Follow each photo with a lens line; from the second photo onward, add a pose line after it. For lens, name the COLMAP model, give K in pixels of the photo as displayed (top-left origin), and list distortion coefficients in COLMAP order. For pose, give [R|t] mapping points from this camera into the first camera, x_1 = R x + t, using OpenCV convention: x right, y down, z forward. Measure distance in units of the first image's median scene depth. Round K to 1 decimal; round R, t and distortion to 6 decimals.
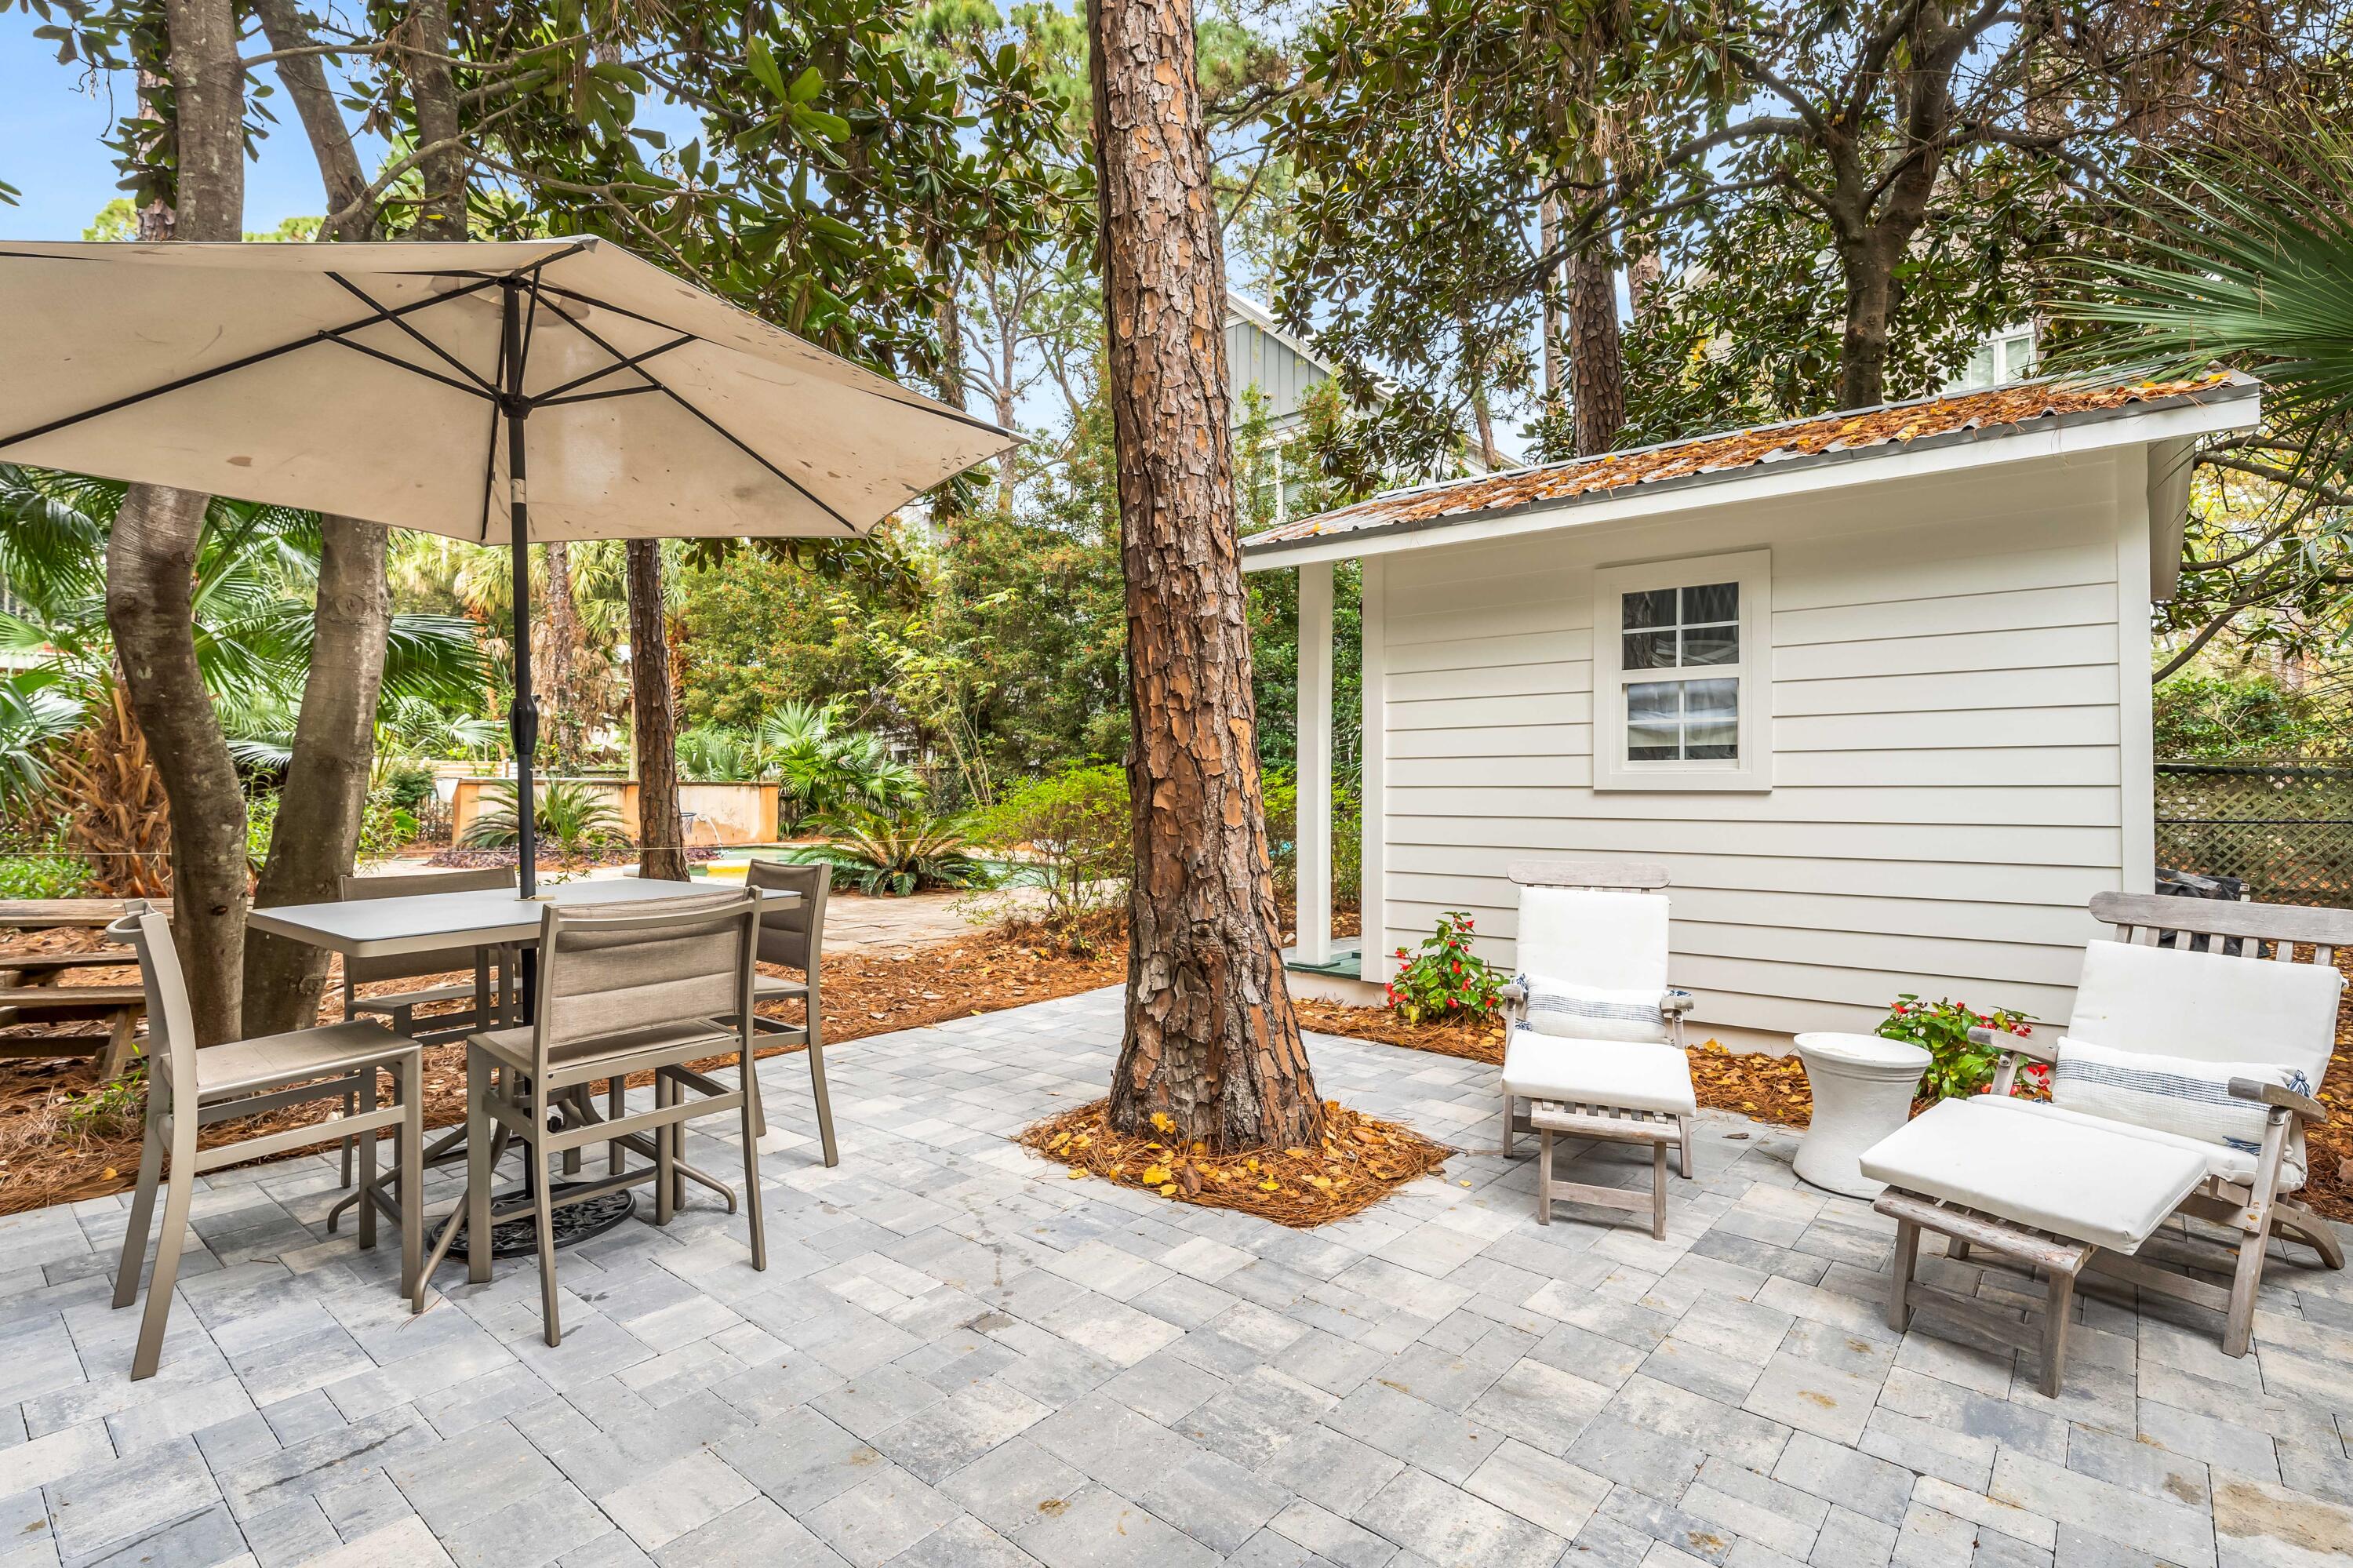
lens RADIAL K [[1107.9, 0, 1177.7], [0, 1107.9, 756.1], [0, 0, 1]] dist [0.002198, 0.002207]
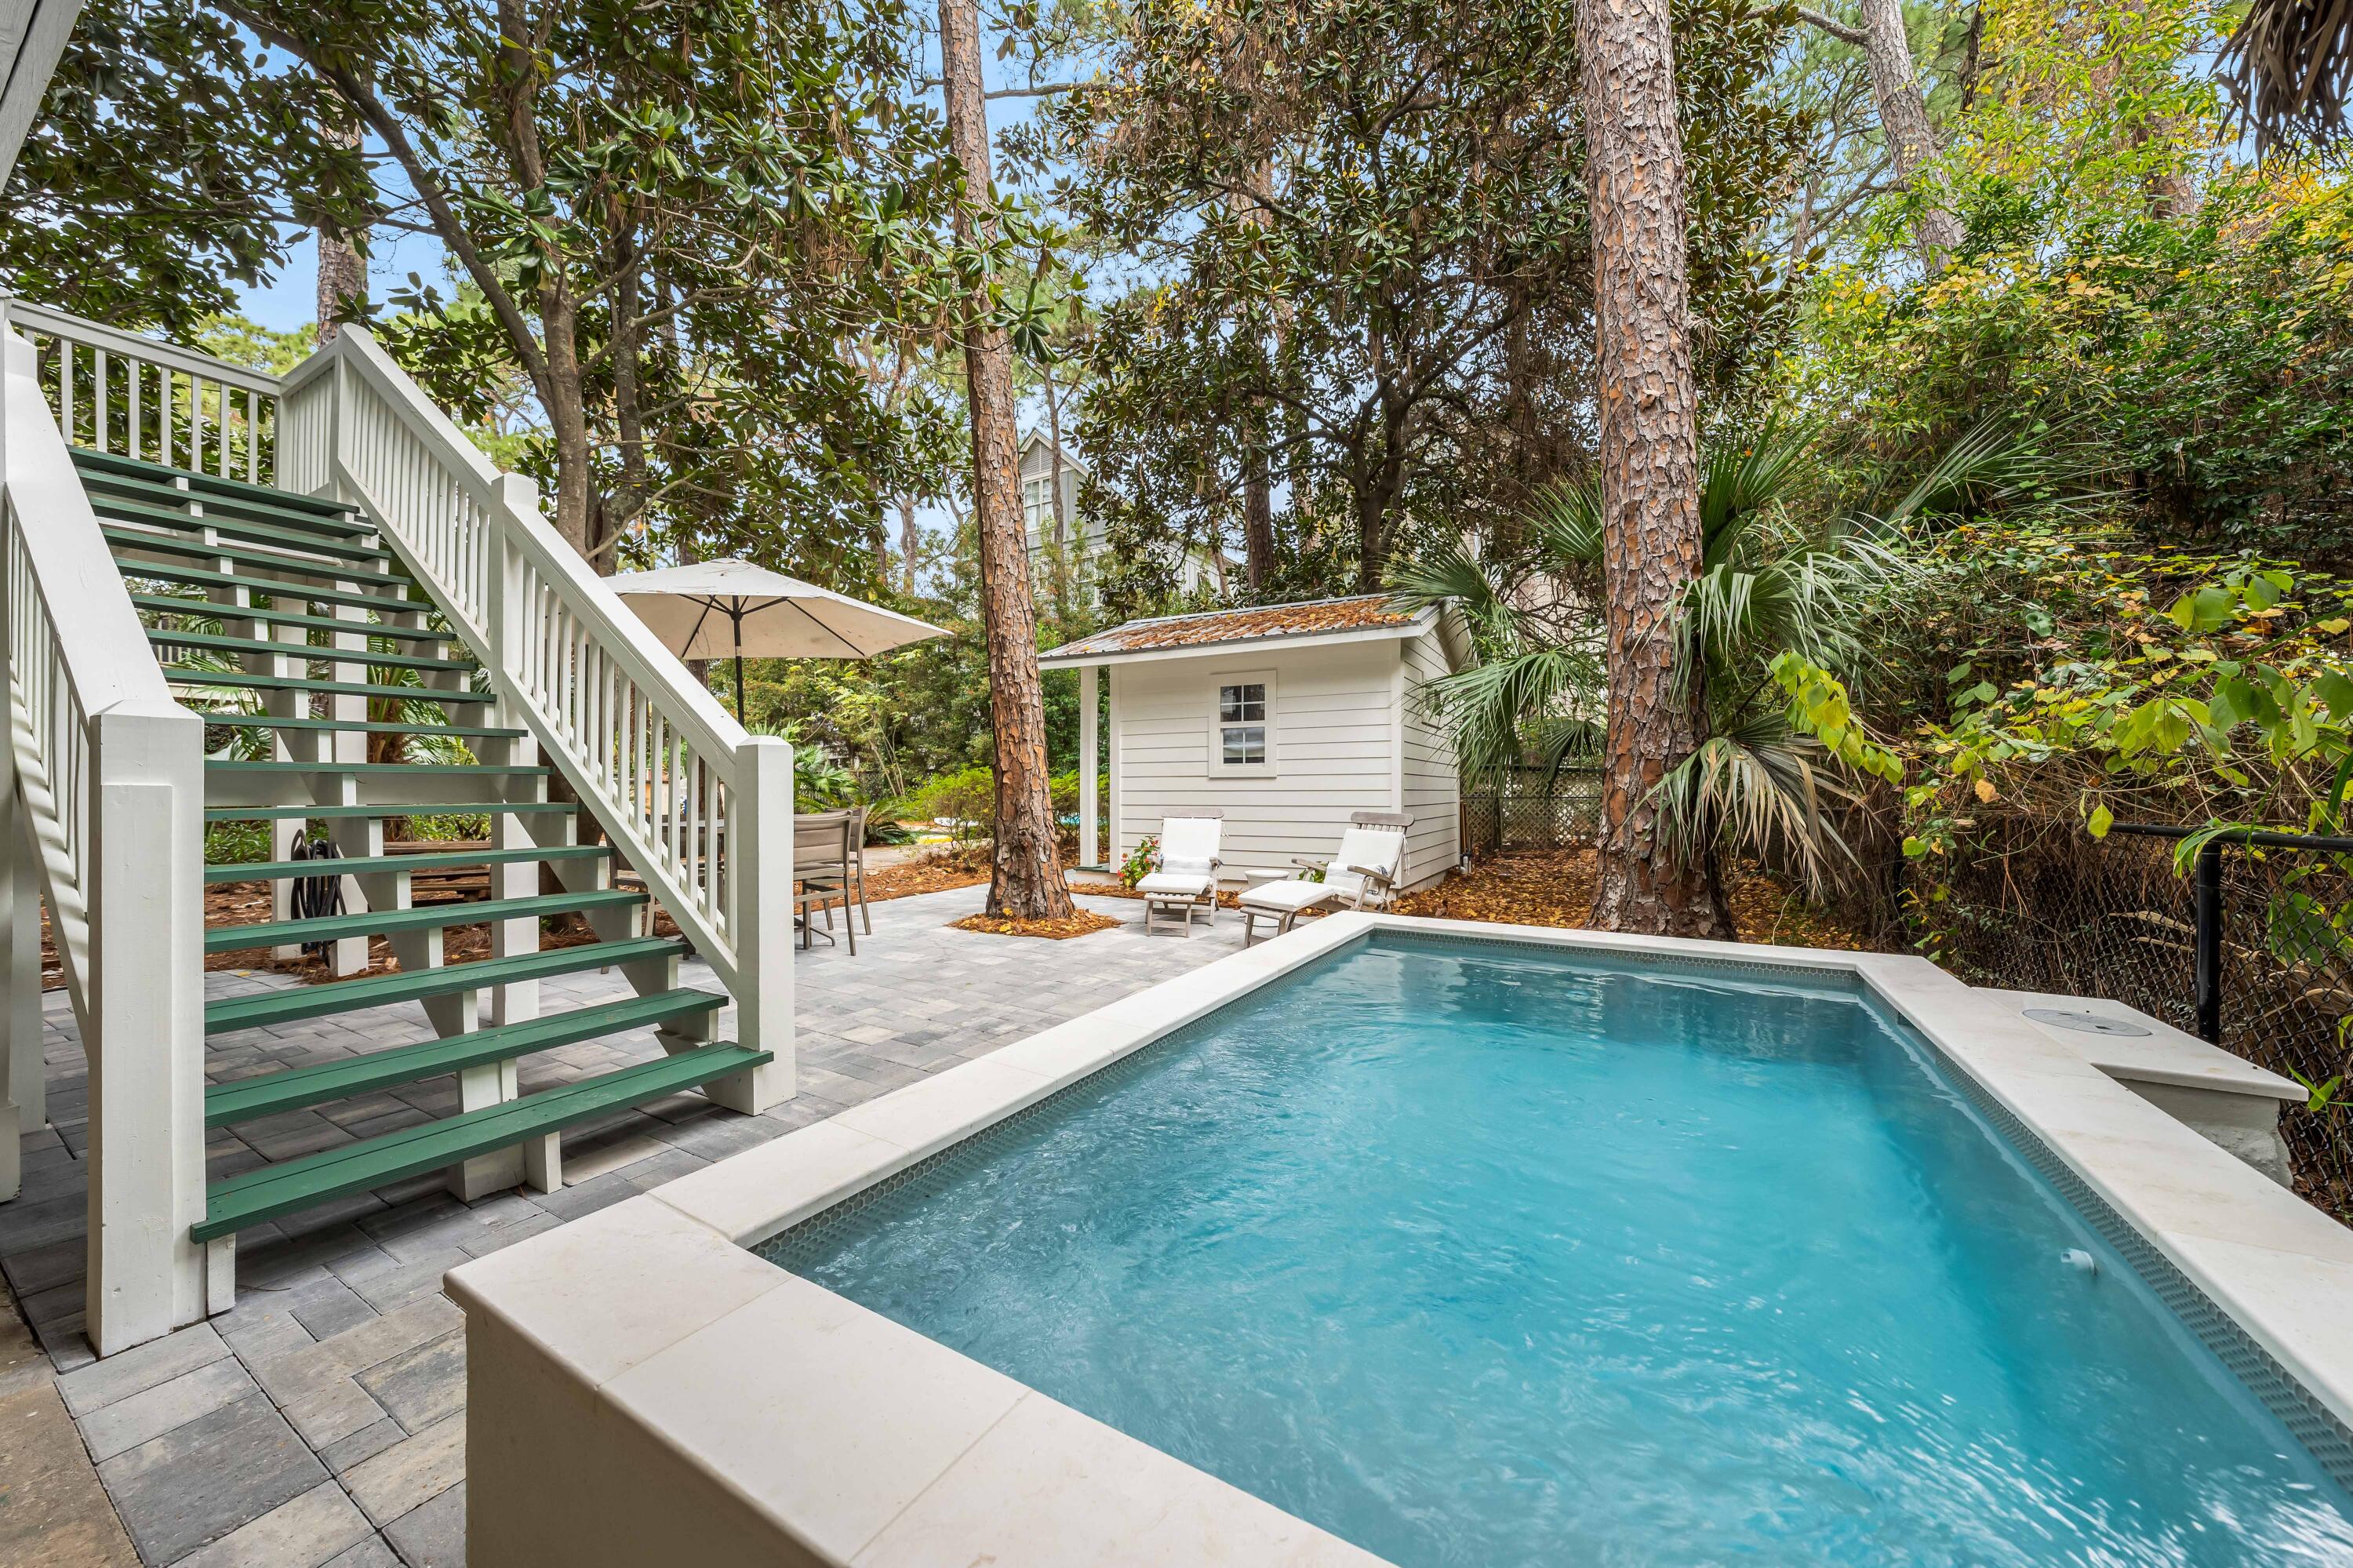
lens RADIAL K [[814.2, 0, 1174.2], [0, 814.2, 796.7], [0, 0, 1]] dist [-0.003369, -0.000181]
pose [[0.986363, -0.002517, 0.164568, 0.025175], [-0.004073, 0.999204, 0.039693, 0.002812], [-0.164537, -0.039822, 0.985567, -0.369598]]
